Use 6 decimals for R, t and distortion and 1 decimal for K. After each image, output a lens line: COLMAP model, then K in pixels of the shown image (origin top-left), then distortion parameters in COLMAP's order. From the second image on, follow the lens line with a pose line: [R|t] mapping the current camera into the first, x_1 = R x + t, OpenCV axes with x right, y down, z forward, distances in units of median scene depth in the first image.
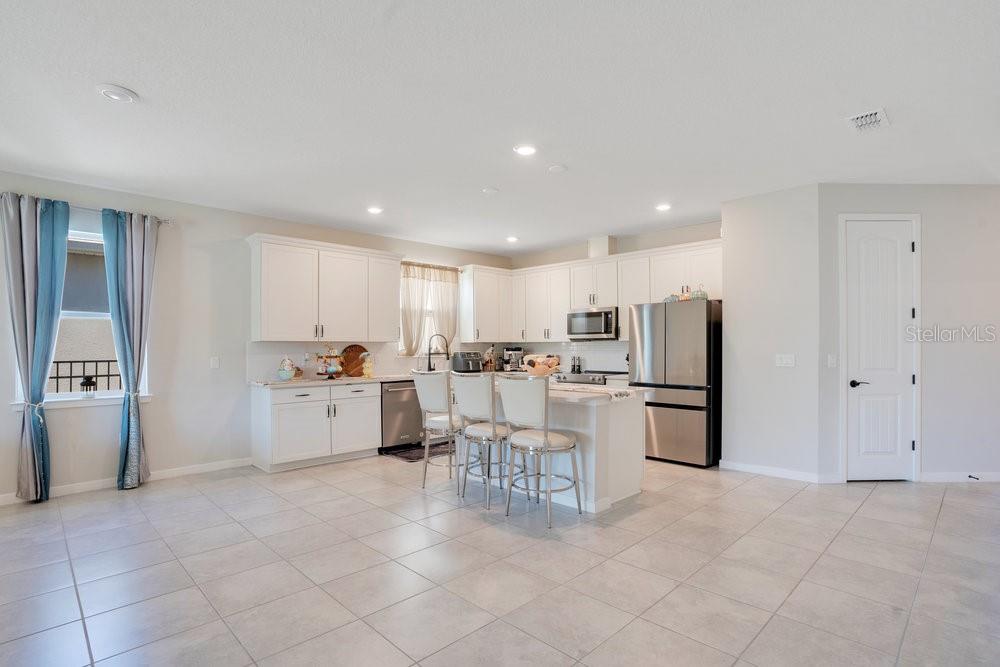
lens RADIAL K [[484.2, 0, 527.6], [0, 484.2, 350.2], [0, 0, 1]] dist [-0.054654, 0.000381]
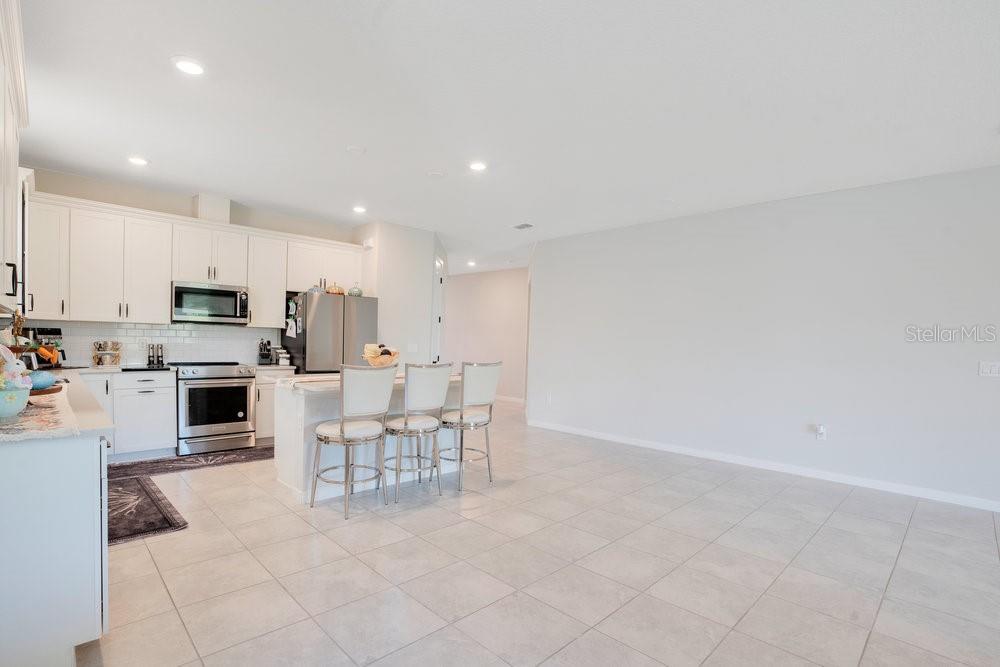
lens RADIAL K [[476.3, 0, 522.7], [0, 476.3, 341.3], [0, 0, 1]] dist [-0.058737, 0.000328]
pose [[0.019774, 0.004942, 0.999792, -0.675864], [-0.018779, 0.999813, -0.004570, 0.002073], [-0.999628, -0.018684, 0.019863, 0.503928]]
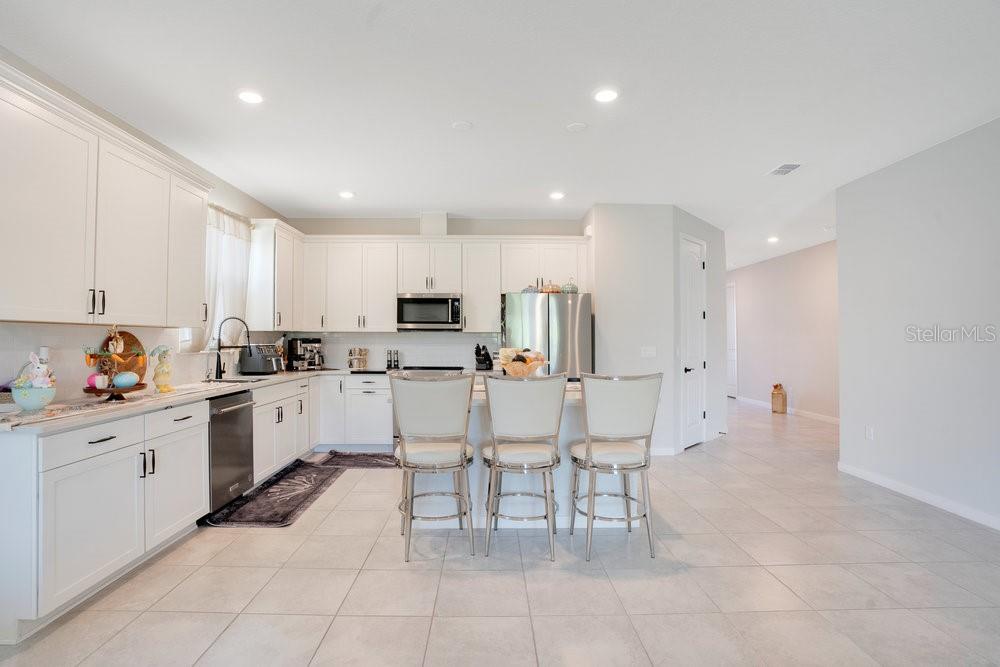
lens RADIAL K [[482.3, 0, 488.9], [0, 482.3, 329.4], [0, 0, 1]] dist [-0.056938, 0.000479]
pose [[0.725148, 0.020097, 0.688300, -0.408117], [-0.003211, 0.999662, -0.025805, -0.001449], [-0.688586, 0.016502, 0.724967, 0.333256]]
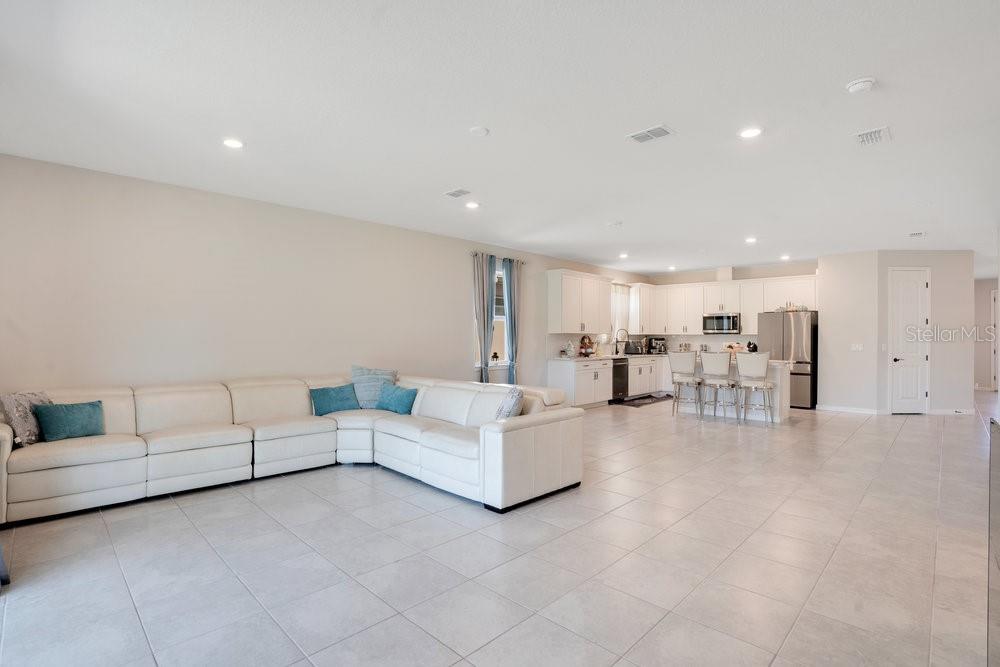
lens RADIAL K [[476.3, 0, 522.7], [0, 476.3, 341.3], [0, 0, 1]] dist [-0.058737, 0.000328]
pose [[0.999378, 0.008249, 0.034285, -0.600592], [-0.008387, 0.999957, 0.003865, 0.002621], [-0.034252, -0.004150, 0.999405, -0.532553]]
